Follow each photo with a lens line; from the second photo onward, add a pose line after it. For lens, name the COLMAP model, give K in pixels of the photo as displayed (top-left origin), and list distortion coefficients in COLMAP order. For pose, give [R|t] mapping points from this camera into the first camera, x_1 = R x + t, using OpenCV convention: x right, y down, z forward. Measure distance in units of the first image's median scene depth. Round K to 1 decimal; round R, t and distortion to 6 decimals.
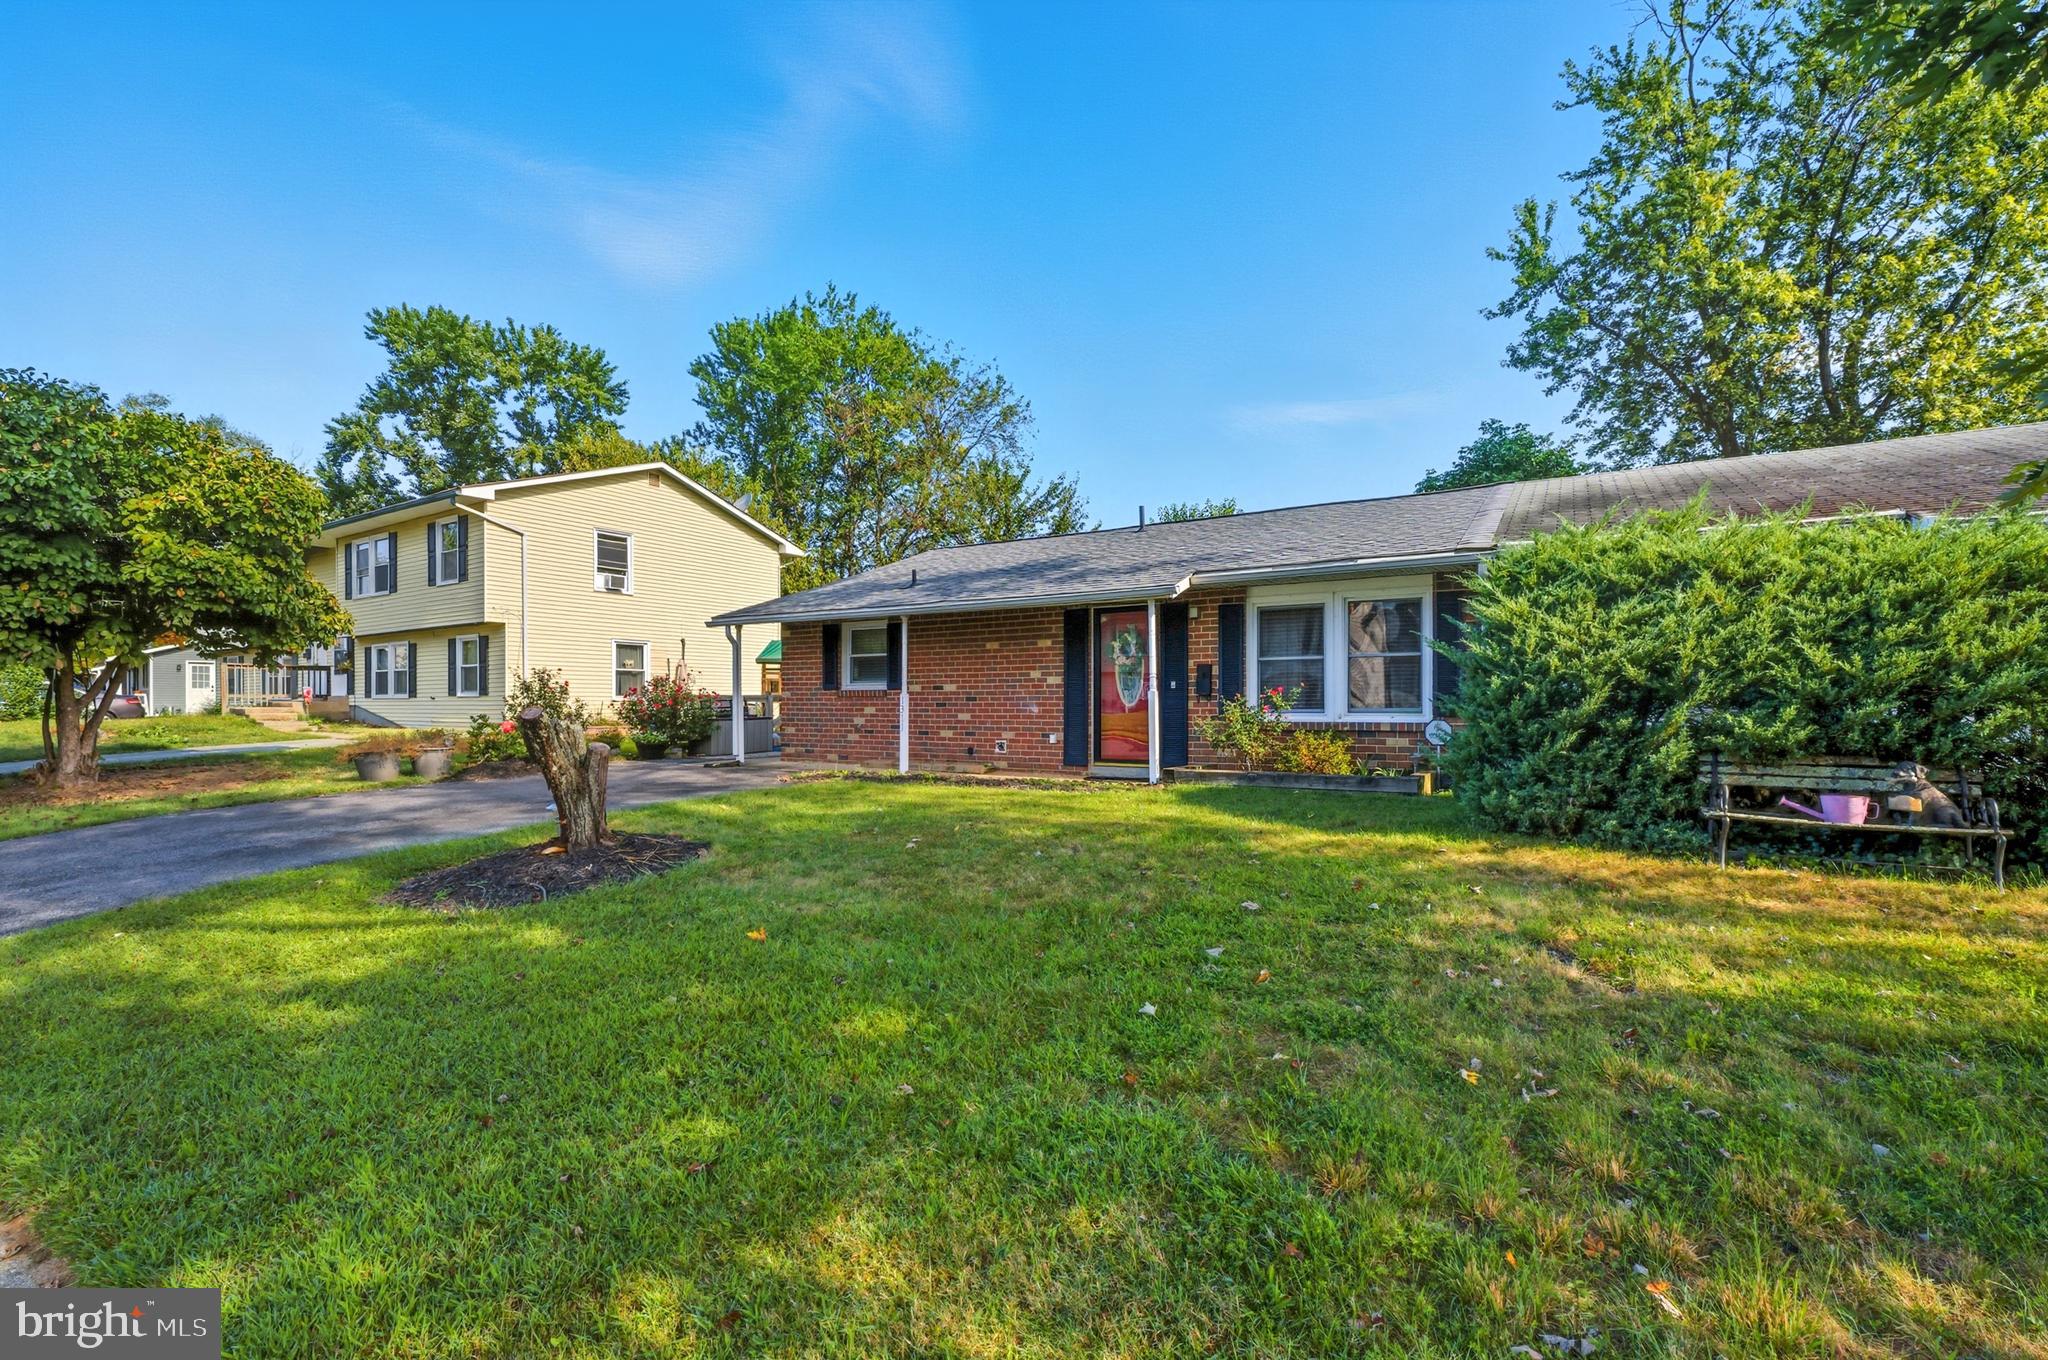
lens RADIAL K [[882.5, 0, 1021.2], [0, 882.5, 678.2], [0, 0, 1]] dist [-0.014404, 0.006283]
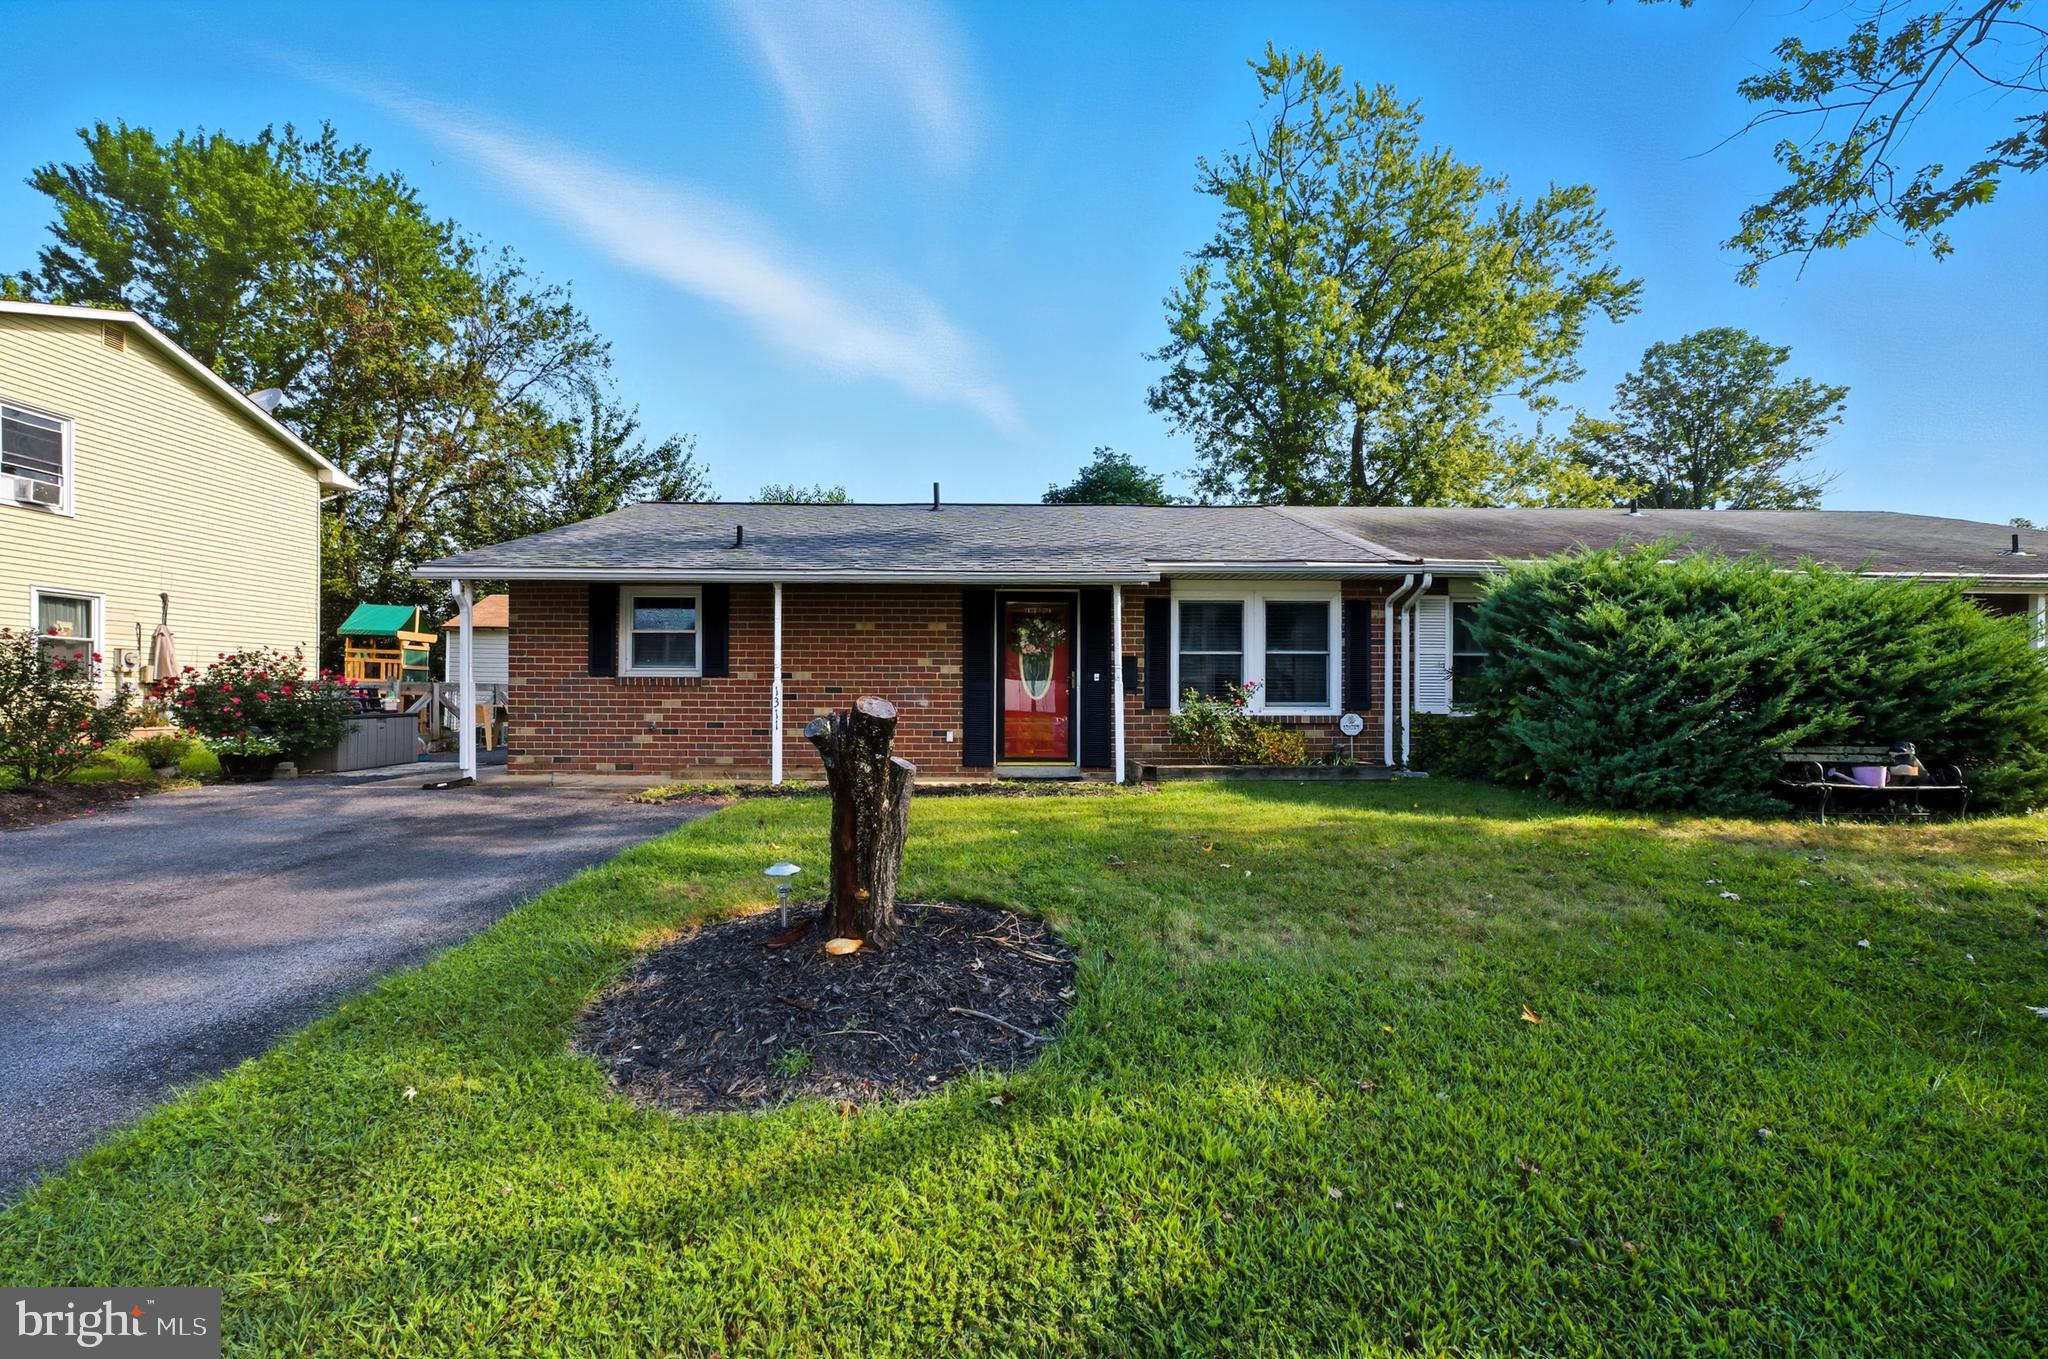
lens RADIAL K [[882.5, 0, 1021.2], [0, 882.5, 677.7], [0, 0, 1]] dist [-0.014404, 0.006283]
pose [[0.846078, 0.016949, 0.532790, -0.321436], [-0.020243, 0.999795, 0.000342, 0.007644], [-0.532675, -0.011074, 0.846248, 0.194780]]
